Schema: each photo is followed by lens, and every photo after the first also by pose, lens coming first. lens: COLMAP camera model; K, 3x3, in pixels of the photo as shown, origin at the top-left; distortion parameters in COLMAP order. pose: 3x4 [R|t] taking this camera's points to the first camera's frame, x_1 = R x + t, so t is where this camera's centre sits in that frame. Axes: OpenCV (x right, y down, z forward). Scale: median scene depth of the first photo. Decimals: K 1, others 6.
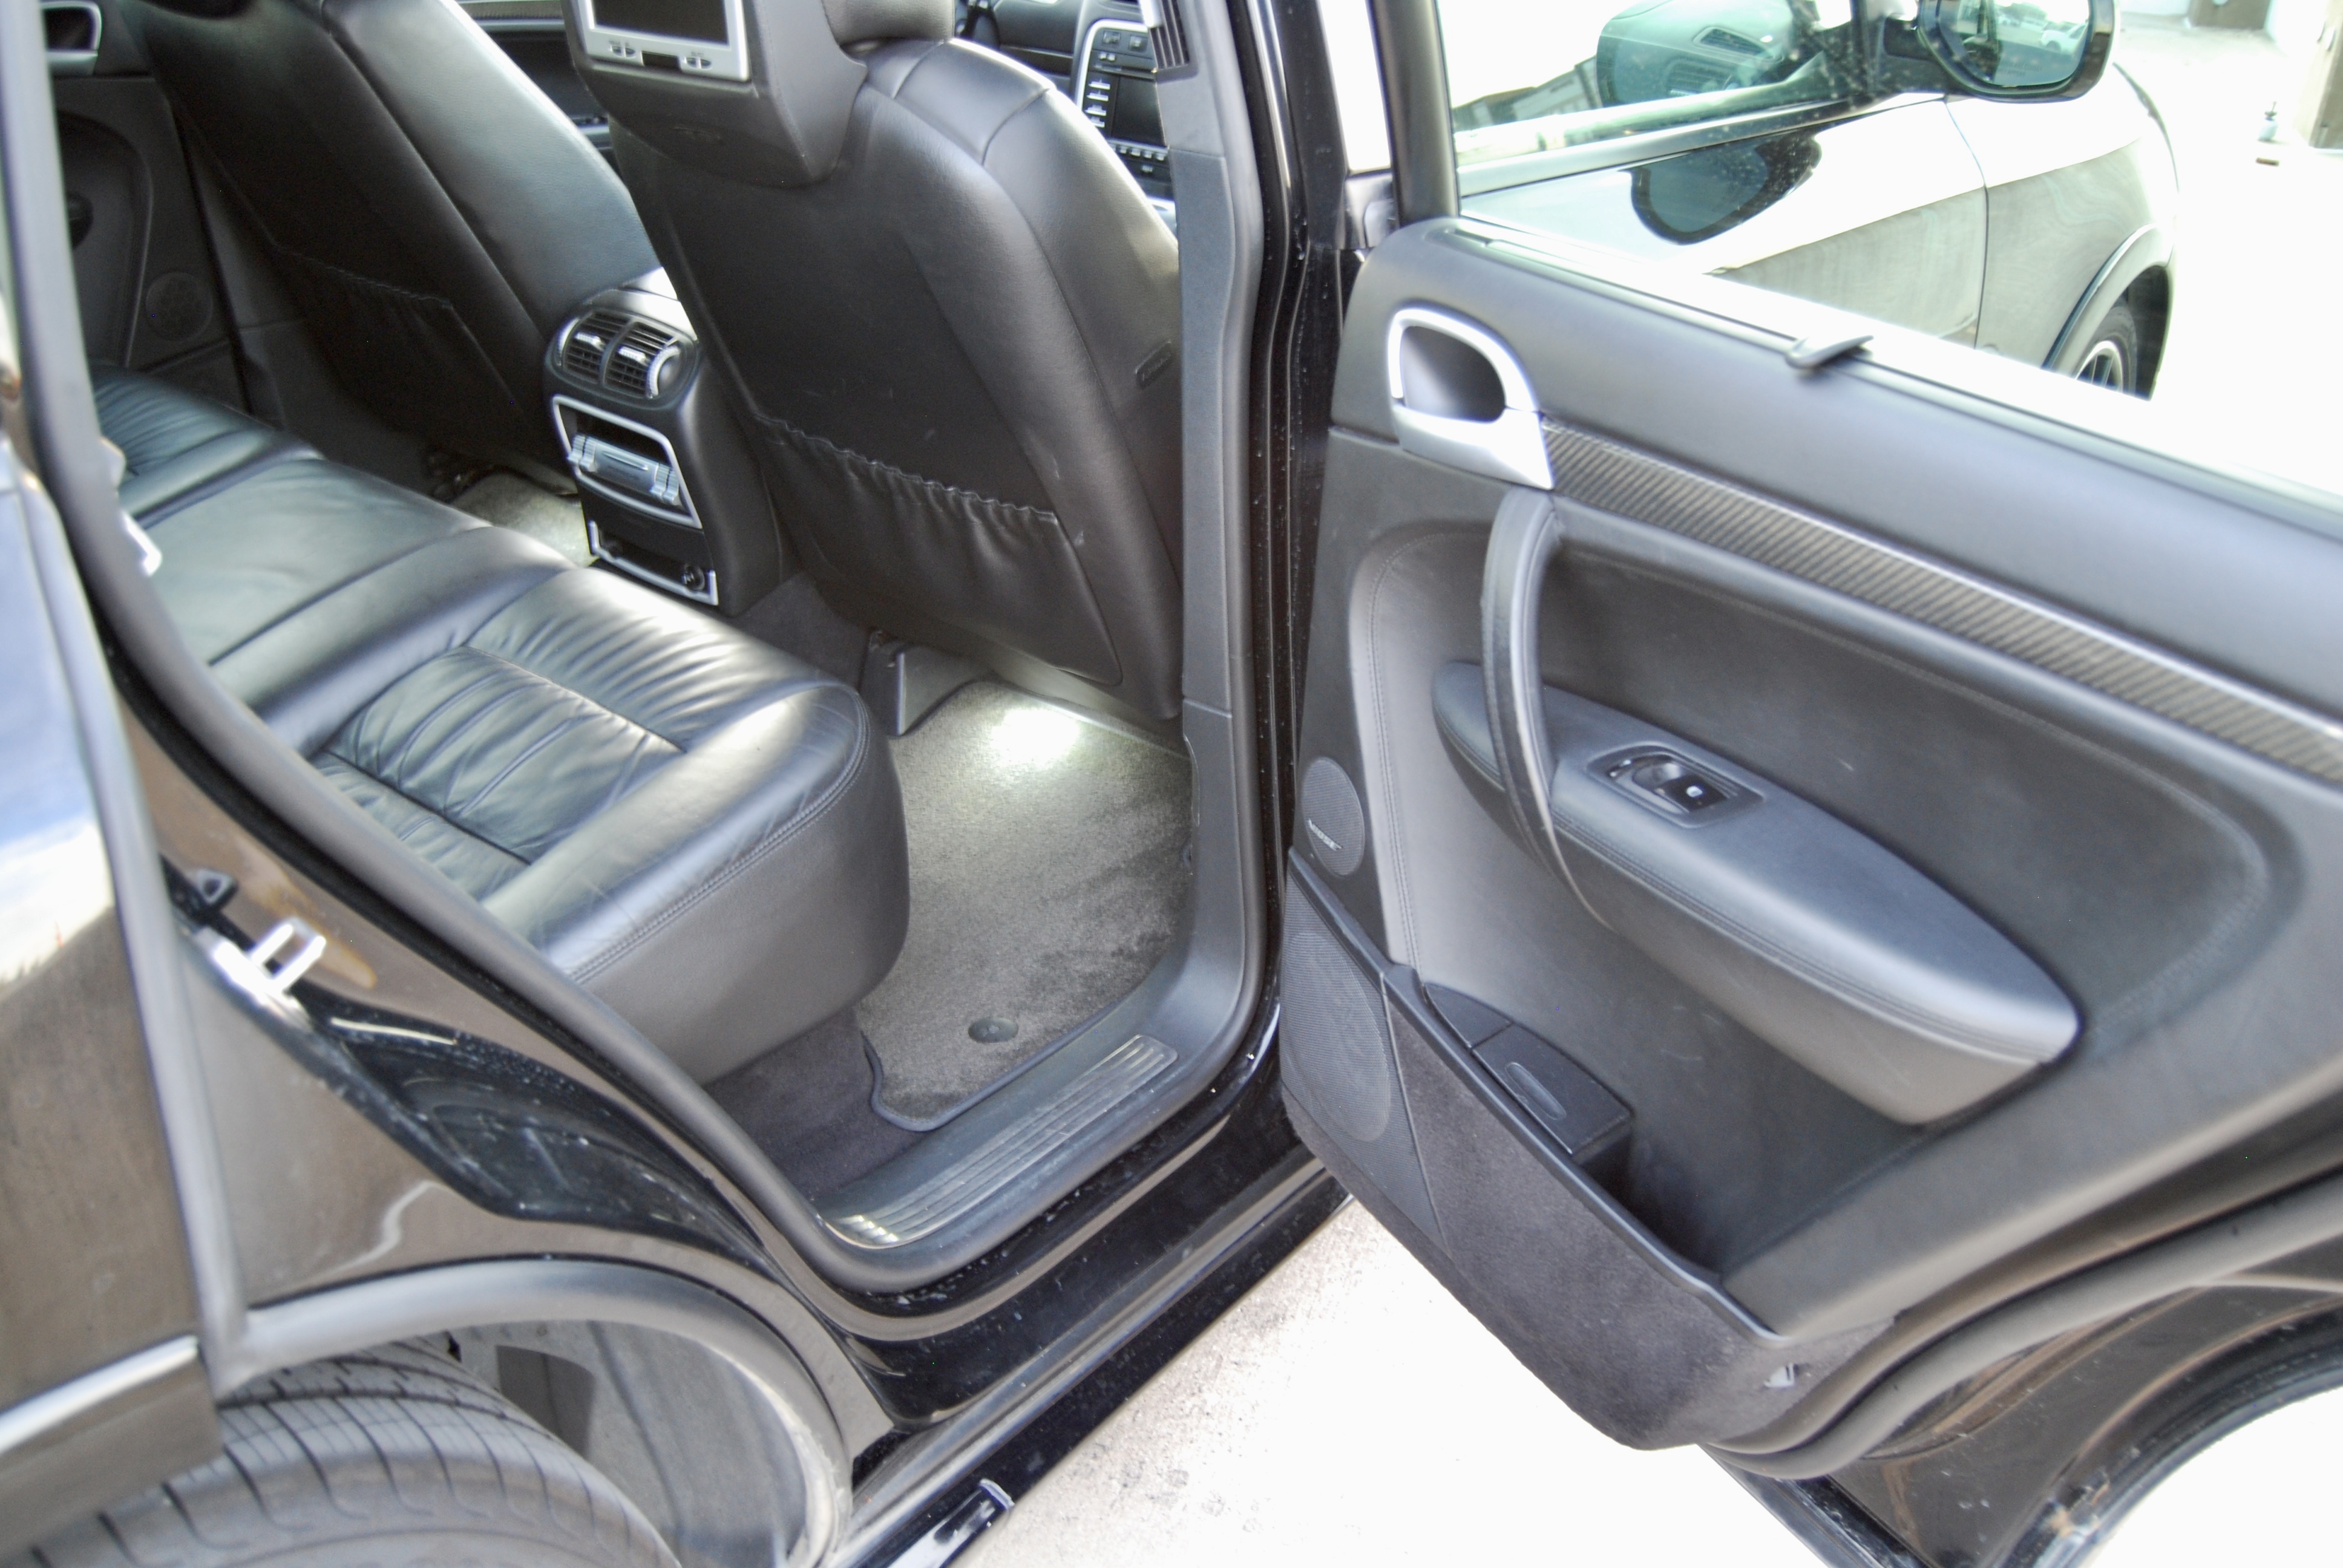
lens RADIAL K [[1927.1, 0, 1171.5], [0, 1927.1, 784.0], [0, 0, 1]] dist [-0.102962, 0.042926]
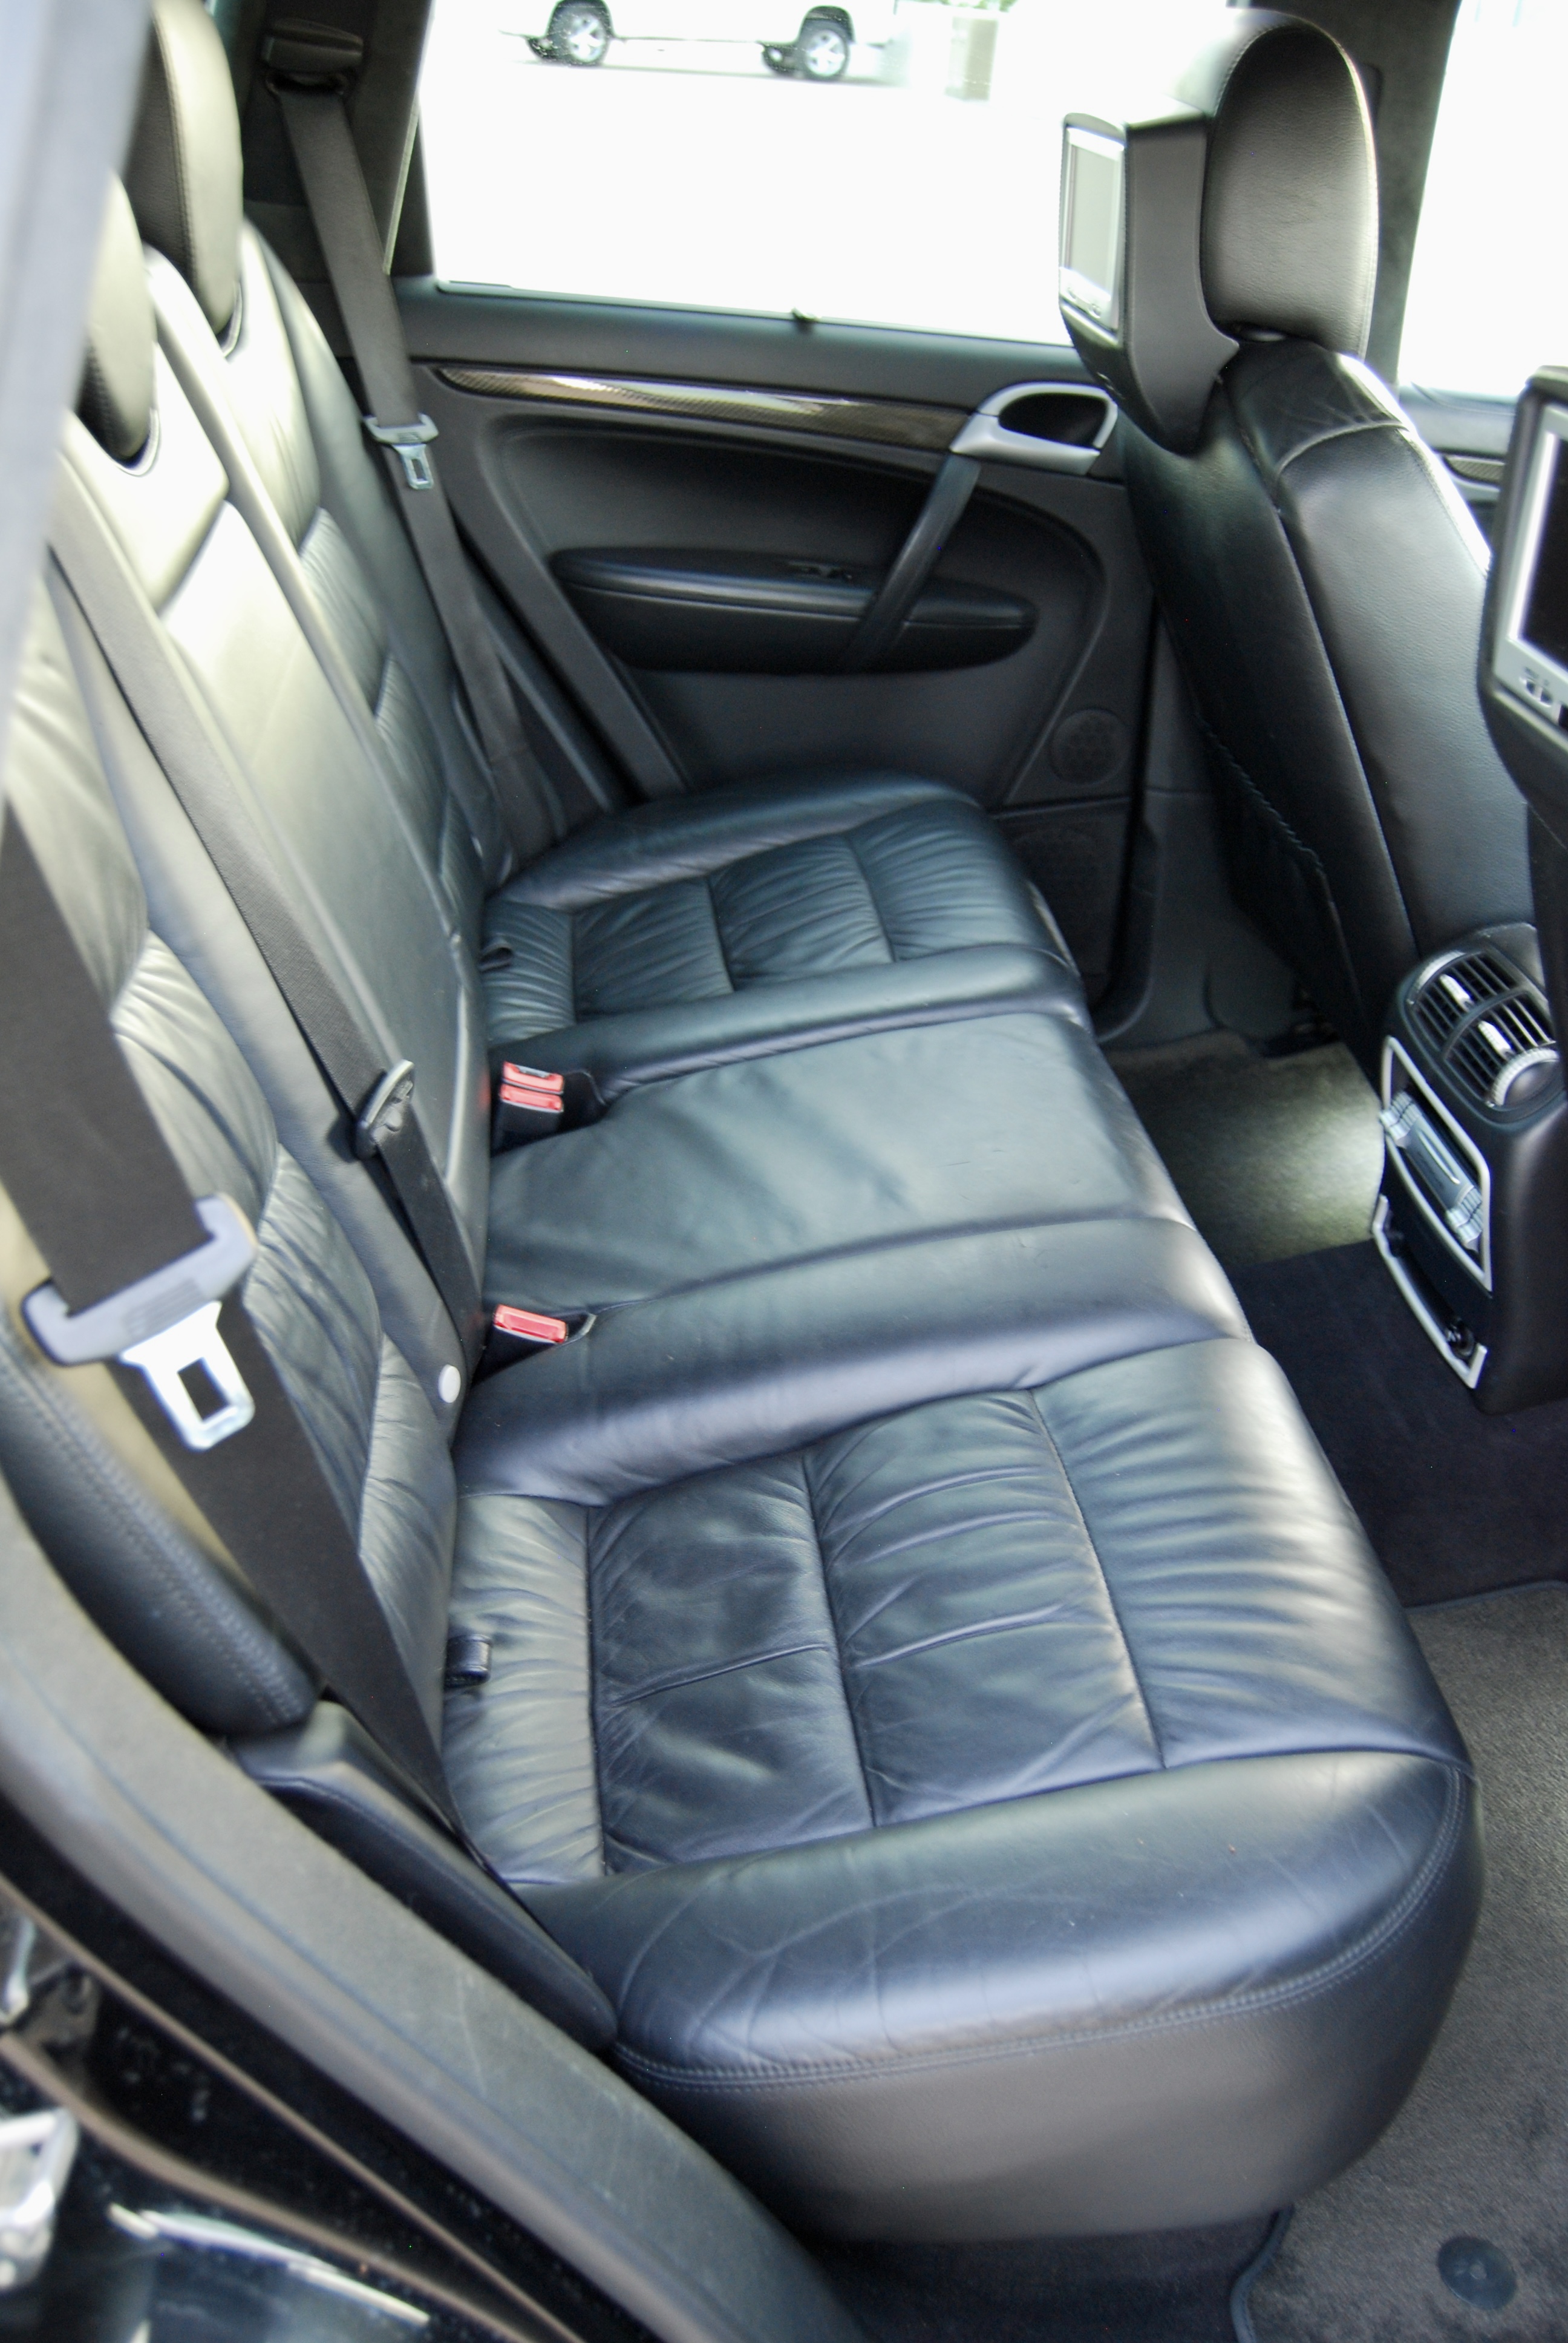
lens RADIAL K [[1927.1, 0, 782.3], [0, 1927.1, 1231.7], [0, 0, 1]] dist [-0.102962, 0.042926]
pose [[0.708522, 0.398882, -0.582142, -0.029708], [-0.382376, 0.910334, 0.158370, -0.166716], [0.593114, 0.110389, 0.797515, 0.280152]]
